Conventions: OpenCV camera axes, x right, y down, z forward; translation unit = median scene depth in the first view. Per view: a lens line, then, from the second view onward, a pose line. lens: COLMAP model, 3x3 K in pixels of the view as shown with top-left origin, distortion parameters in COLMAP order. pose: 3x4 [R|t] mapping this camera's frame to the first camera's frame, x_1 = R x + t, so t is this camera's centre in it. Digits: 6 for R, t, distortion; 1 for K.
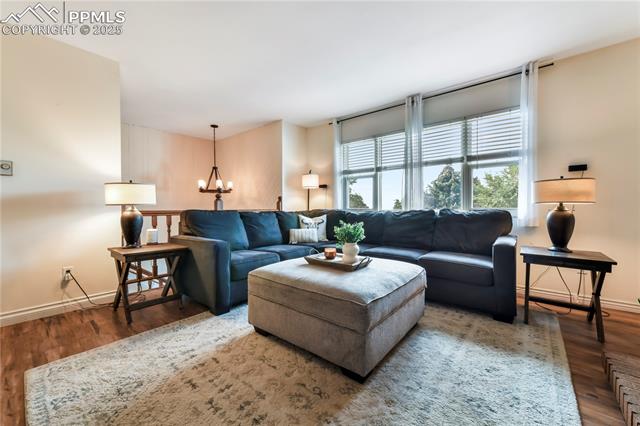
lens RADIAL K [[250.1, 0, 304.8], [0, 250.1, 213.4], [0, 0, 1]] dist [0.000395, 0.000019]
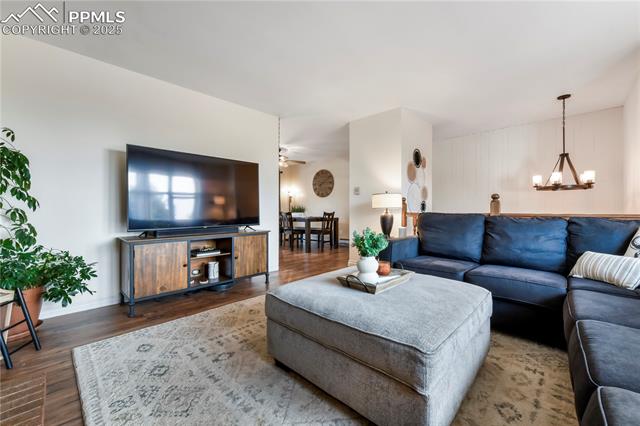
lens RADIAL K [[255.0, 0, 320.0], [0, 255.0, 213.0], [0, 0, 1]] dist [-0.000560, -0.000043]
pose [[-0.032329, 0.007229, -0.999451, 0.688773], [-0.029800, 0.999522, 0.008193, -0.006786], [0.999033, 0.030049, -0.032098, 0.615508]]
